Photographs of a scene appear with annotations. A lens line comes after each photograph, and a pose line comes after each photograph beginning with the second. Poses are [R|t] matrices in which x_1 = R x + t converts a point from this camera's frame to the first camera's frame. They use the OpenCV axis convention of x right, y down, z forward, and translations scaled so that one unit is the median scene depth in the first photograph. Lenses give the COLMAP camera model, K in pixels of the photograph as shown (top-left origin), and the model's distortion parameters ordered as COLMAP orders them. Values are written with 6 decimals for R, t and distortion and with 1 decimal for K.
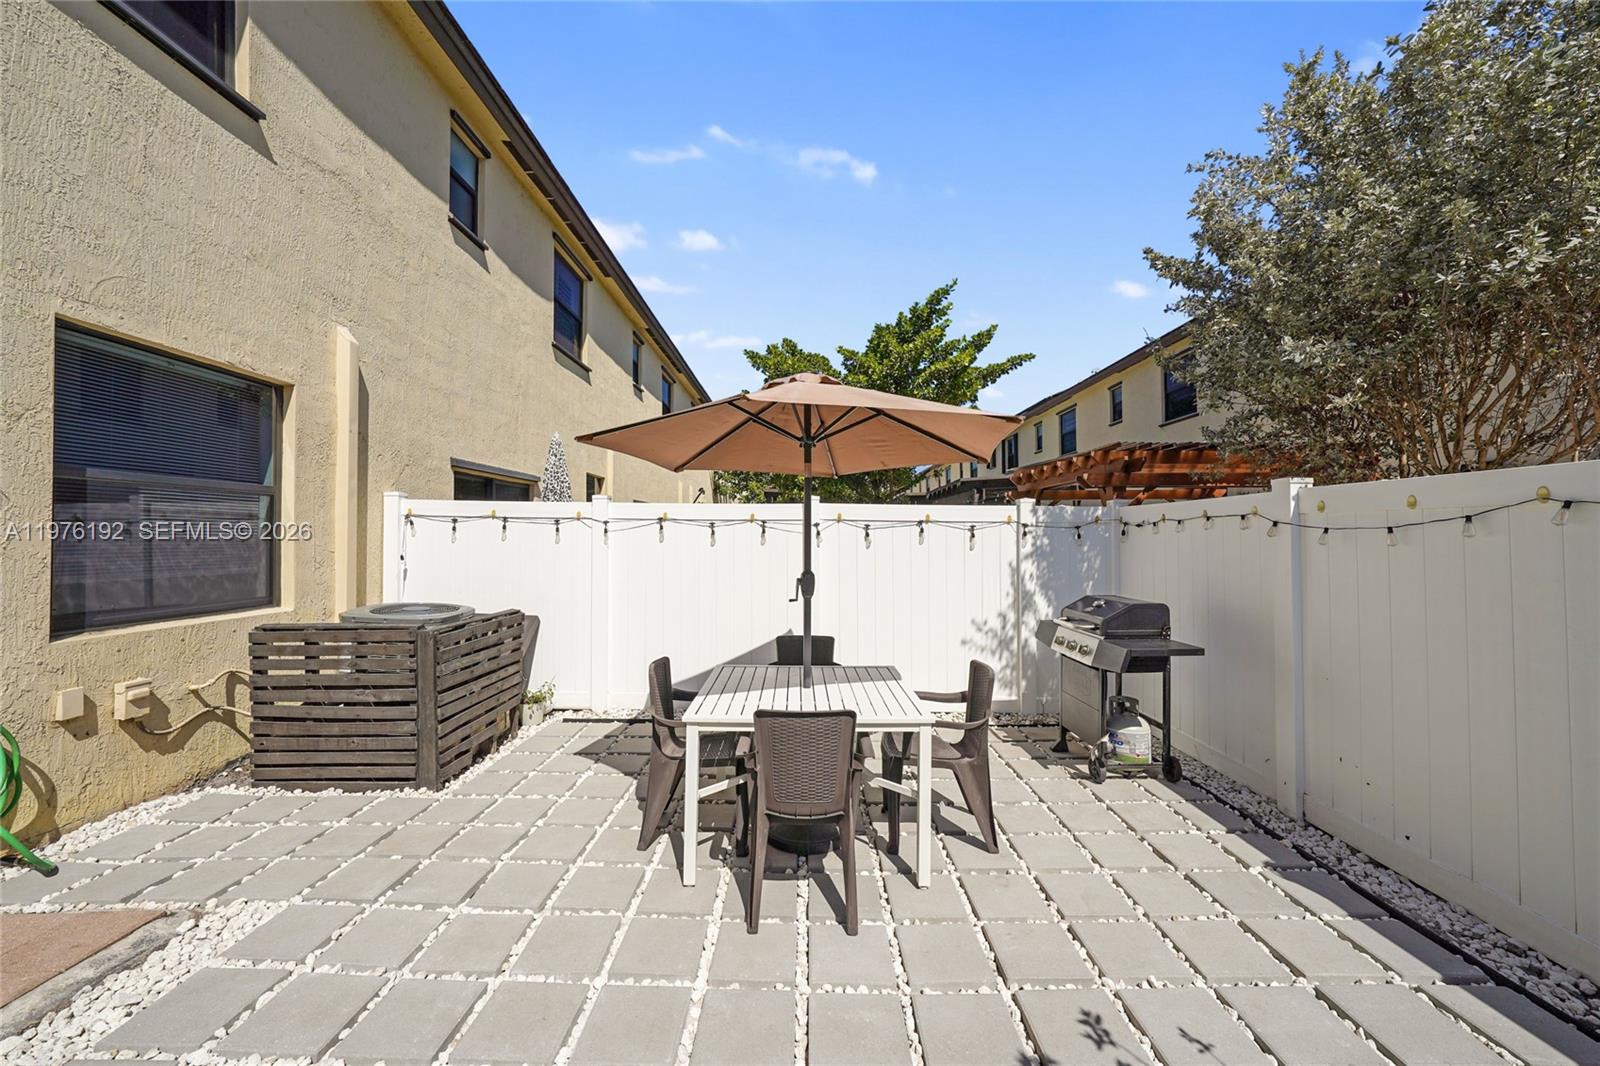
lens RADIAL K [[610.6, 0, 802.8], [0, 610.6, 529.2], [0, 0, 1]] dist [-0.017663, 0.007294]
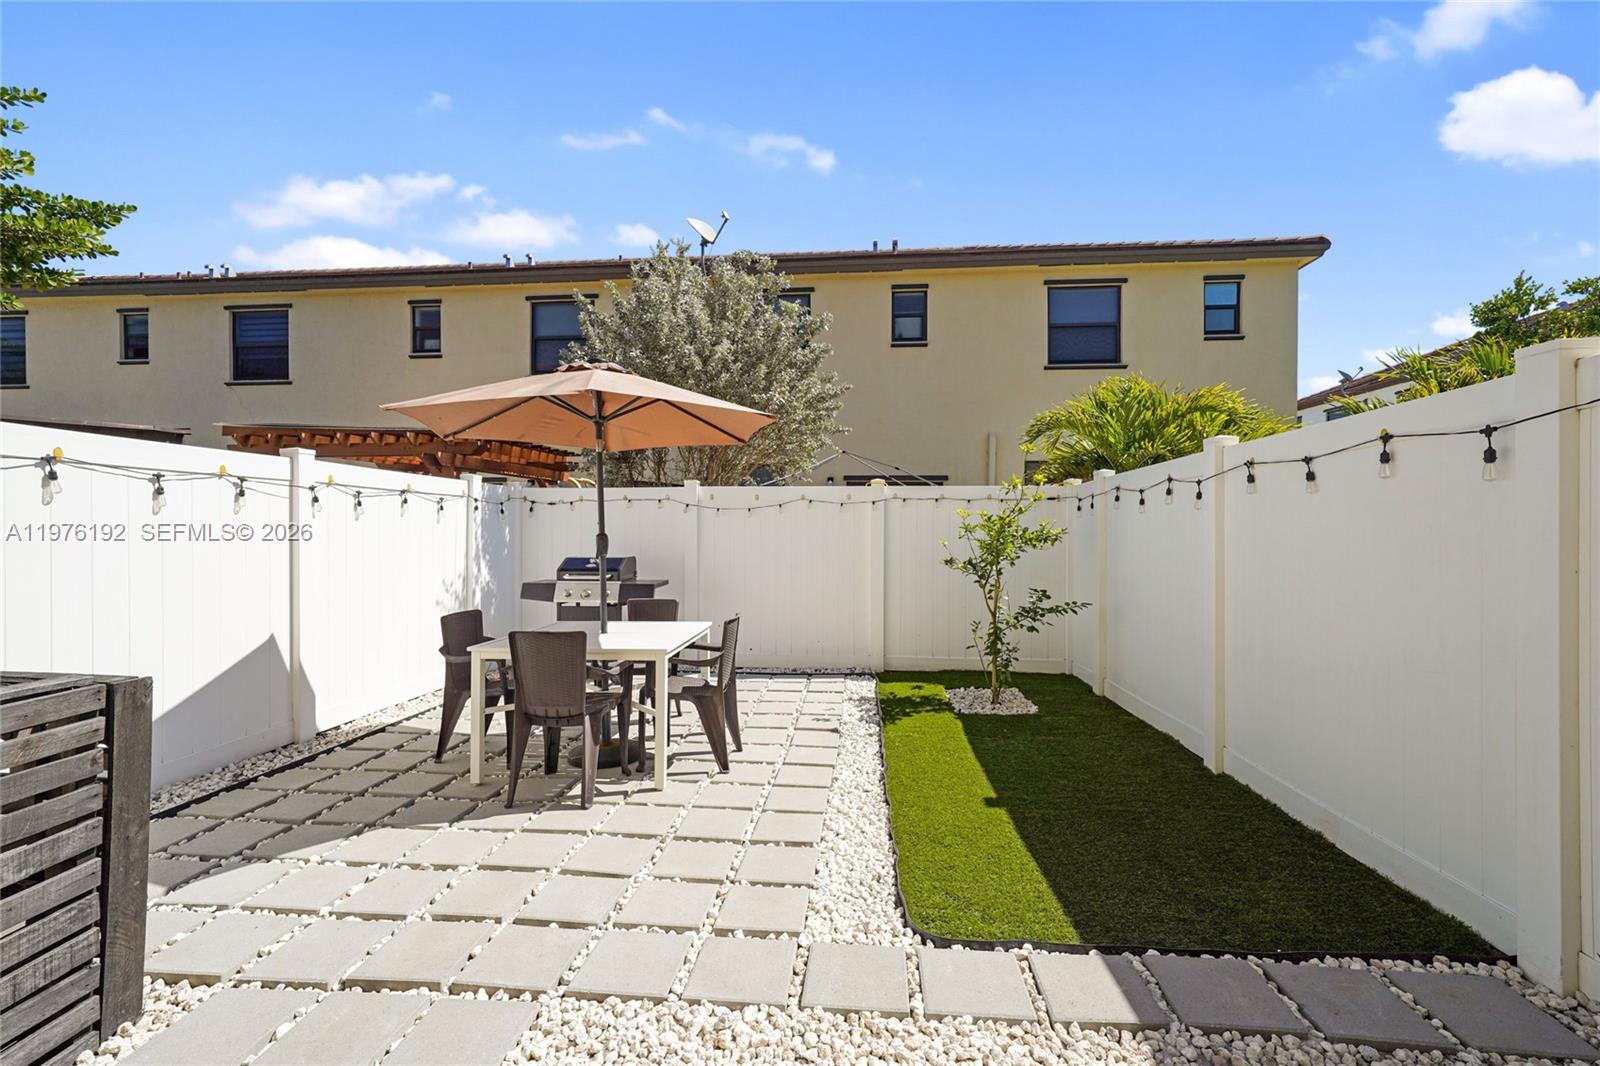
lens RADIAL K [[739.1, 0, 802.3], [0, 739.1, 529.1], [0, 0, 1]] dist [0.004437, 0.001103]
pose [[0.078388, -0.000449, 0.996923, -0.854172], [-0.015100, 0.999885, 0.001638, 0.033088], [-0.996809, -0.015182, 0.078372, 0.336505]]
